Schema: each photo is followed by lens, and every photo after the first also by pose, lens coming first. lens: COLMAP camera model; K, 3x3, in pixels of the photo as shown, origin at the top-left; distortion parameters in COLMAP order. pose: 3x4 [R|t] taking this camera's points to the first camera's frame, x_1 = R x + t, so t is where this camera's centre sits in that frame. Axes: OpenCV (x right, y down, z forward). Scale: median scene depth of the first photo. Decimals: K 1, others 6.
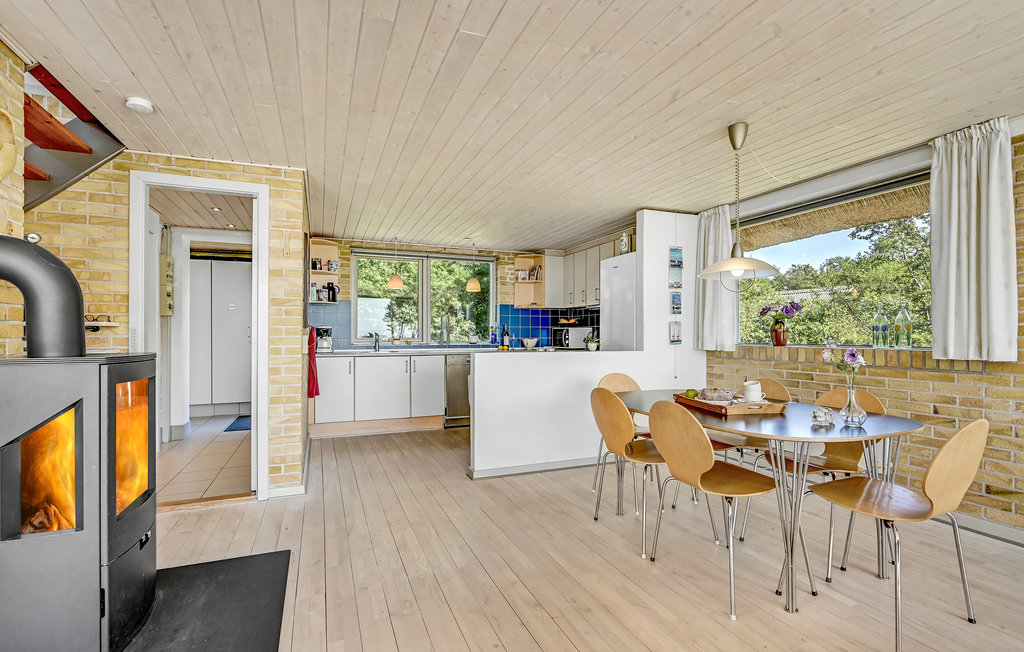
lens RADIAL K [[464.4, 0, 510.9], [0, 464.4, 333.8], [0, 0, 1]] dist [0.001003, -0.002442]
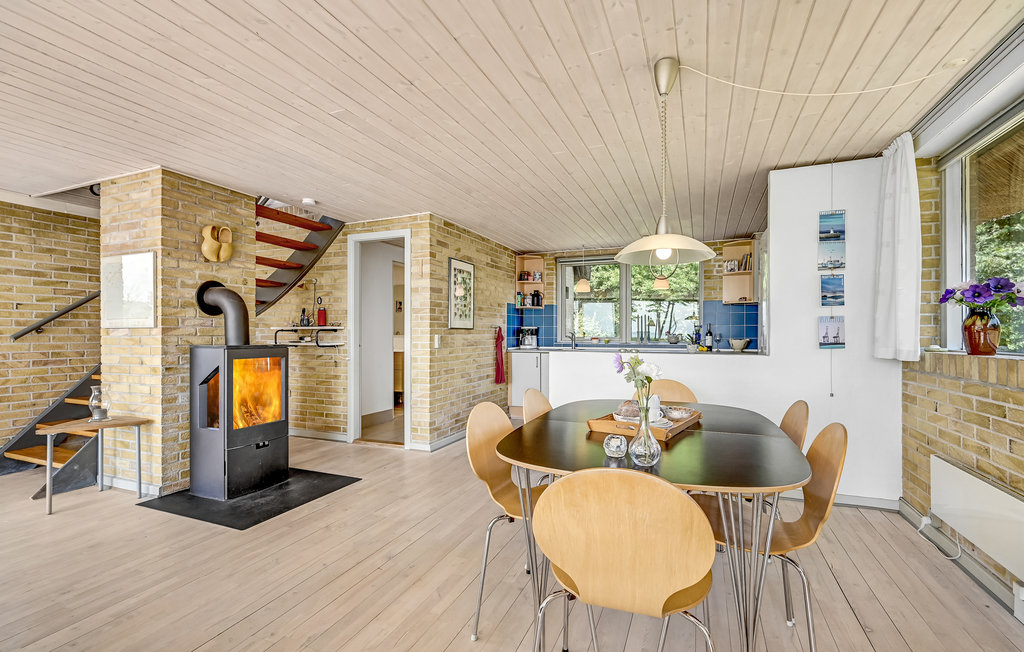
lens RADIAL K [[464.4, 0, 502.0], [0, 464.4, 331.7], [0, 0, 1]] dist [0.001003, -0.002442]
pose [[0.706270, -0.002220, -0.707939, 0.367290], [0.000116, 0.999995, -0.003020, -0.000942], [0.707942, 0.002051, 0.706267, 0.107835]]
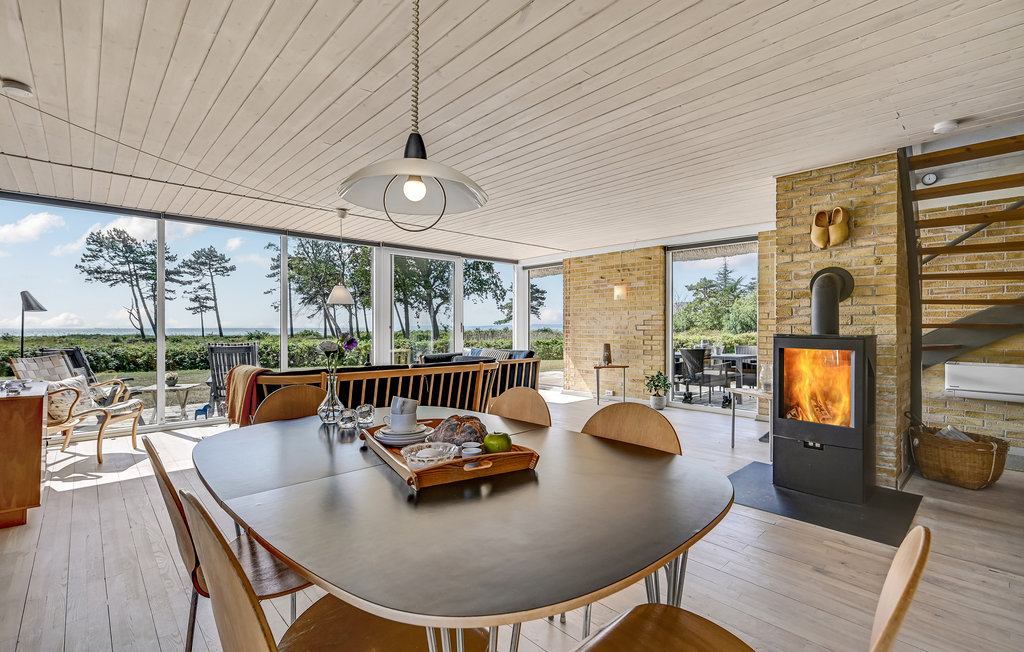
lens RADIAL K [[464.4, 0, 519.6], [0, 464.4, 326.2], [0, 0, 1]] dist [0.001003, -0.002442]
pose [[-0.928836, -0.000413, -0.370490, 0.250302], [-0.000438, 1.000000, -0.000018, 0.004433], [0.370490, 0.000146, -0.928836, 0.644519]]
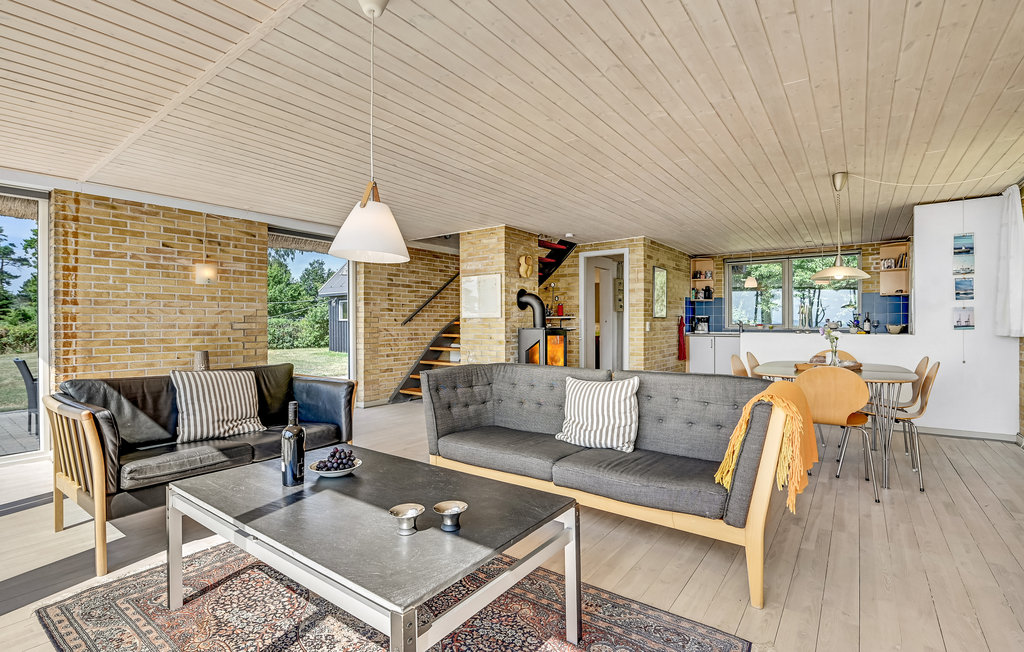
lens RADIAL K [[464.4, 0, 518.0], [0, 464.4, 322.7], [0, 0, 1]] dist [0.001003, -0.002442]
pose [[0.529396, -0.001849, -0.848373, 0.511884], [0.003461, 0.999994, -0.000020, 0.003021], [0.848367, -0.002925, 0.529400, -0.262454]]
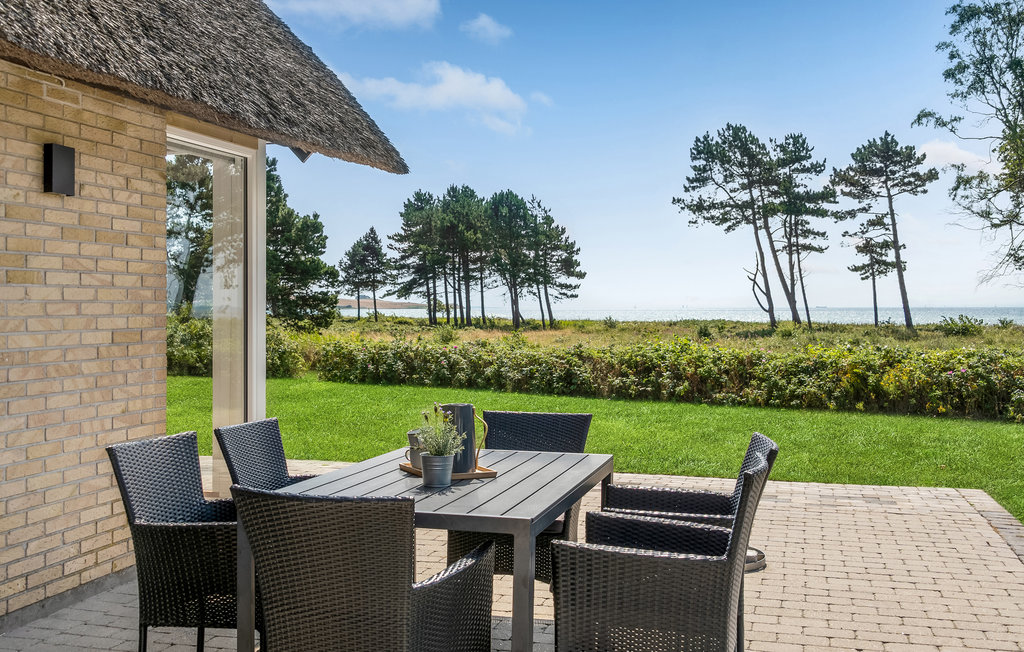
lens RADIAL K [[1117.3, 0, 513.5], [0, 1117.3, 321.9], [0, 0, 1]] dist [0.043989, 0.000000]
pose [[-0.809364, -0.007667, 0.587258, 0.118119], [0.002413, 0.999863, 0.016380, 0.002117], [-0.587303, 0.014674, -0.809234, 0.594495]]
